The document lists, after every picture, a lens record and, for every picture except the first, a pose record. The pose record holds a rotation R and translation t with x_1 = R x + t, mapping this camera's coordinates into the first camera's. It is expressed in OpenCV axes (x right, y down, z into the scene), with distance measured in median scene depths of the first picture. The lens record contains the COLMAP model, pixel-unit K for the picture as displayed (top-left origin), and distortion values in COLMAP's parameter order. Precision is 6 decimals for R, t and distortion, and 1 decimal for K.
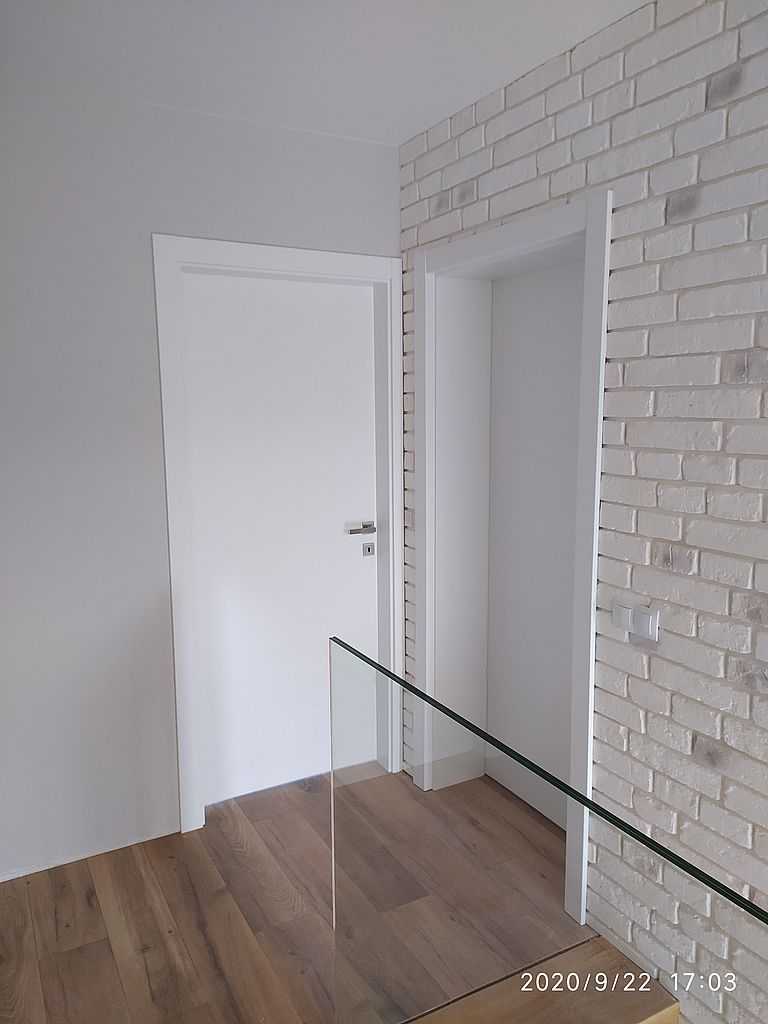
lens RADIAL K [[759.8, 0, 384.0], [0, 759.8, 512.0], [0, 0, 1]] dist [0.008630, -0.004798]
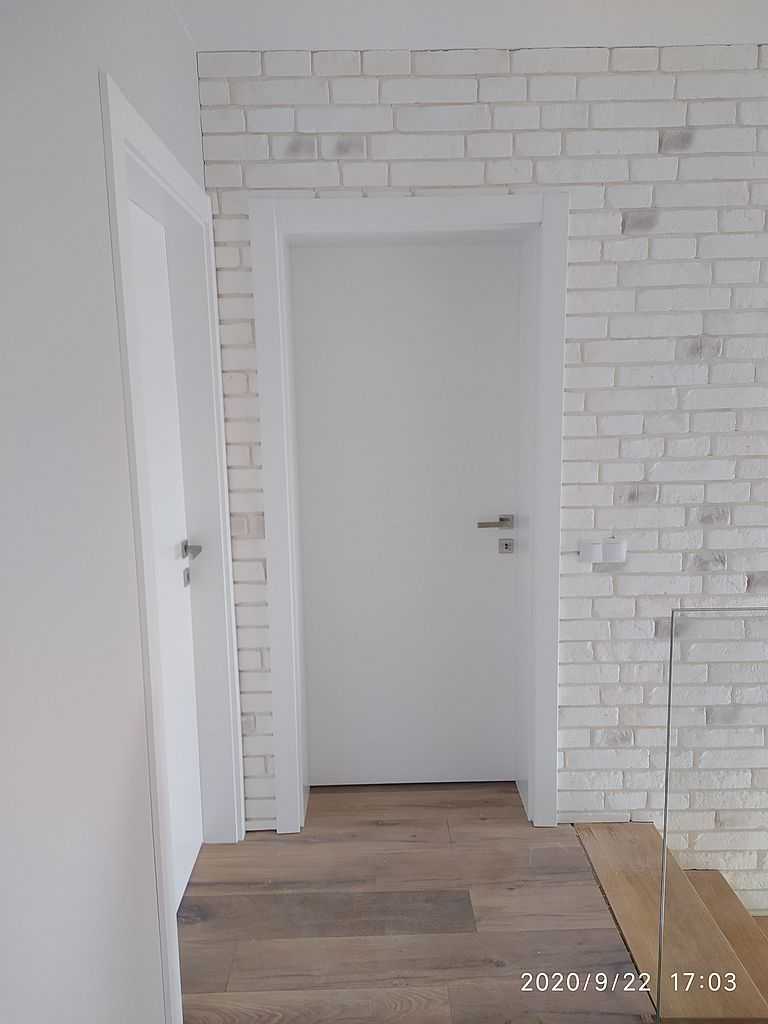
lens RADIAL K [[795.5, 0, 385.6], [0, 795.5, 500.0], [0, 0, 1]] dist [0.015136, 0.003389]
pose [[0.466050, -0.163396, 0.869539, -0.935757], [0.145614, 0.983563, 0.106777, -0.128826], [-0.872694, 0.076853, 0.482182, 0.669481]]
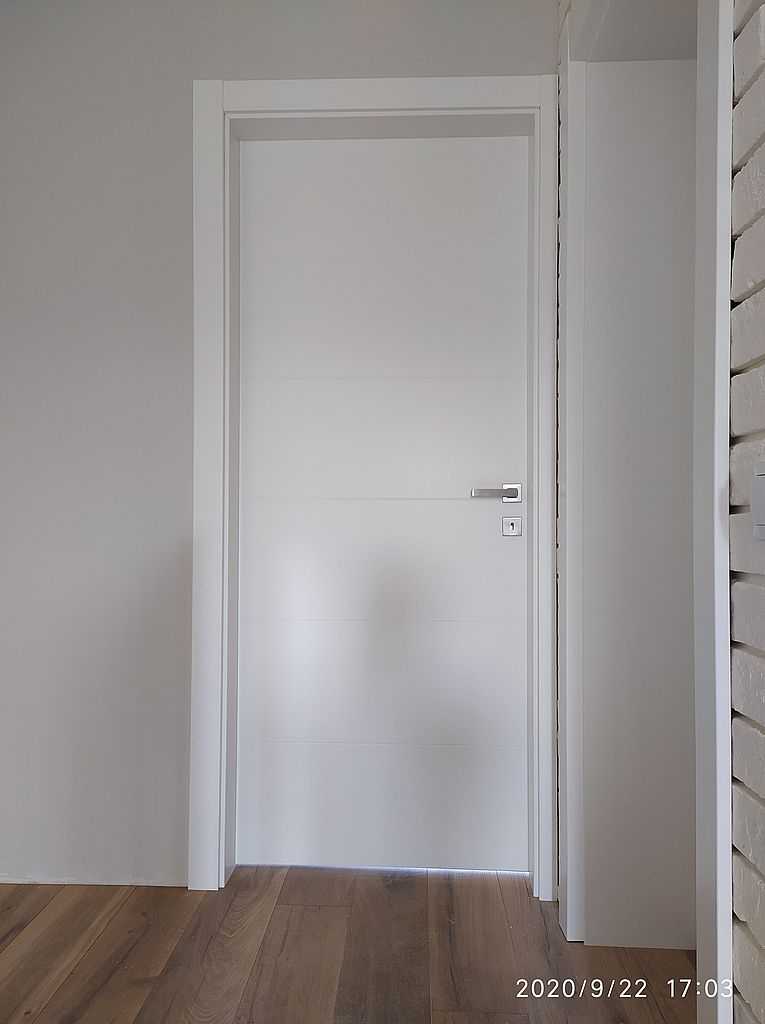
lens RADIAL K [[781.8, 0, 382.5], [0, 781.8, 512.0], [0, 0, 1]] dist [0.000366, -0.002724]
pose [[0.852381, 0.006699, -0.522878, 0.357103], [-0.085841, 0.988146, -0.127276, 0.204447], [0.515827, 0.153372, 0.842852, 0.576346]]
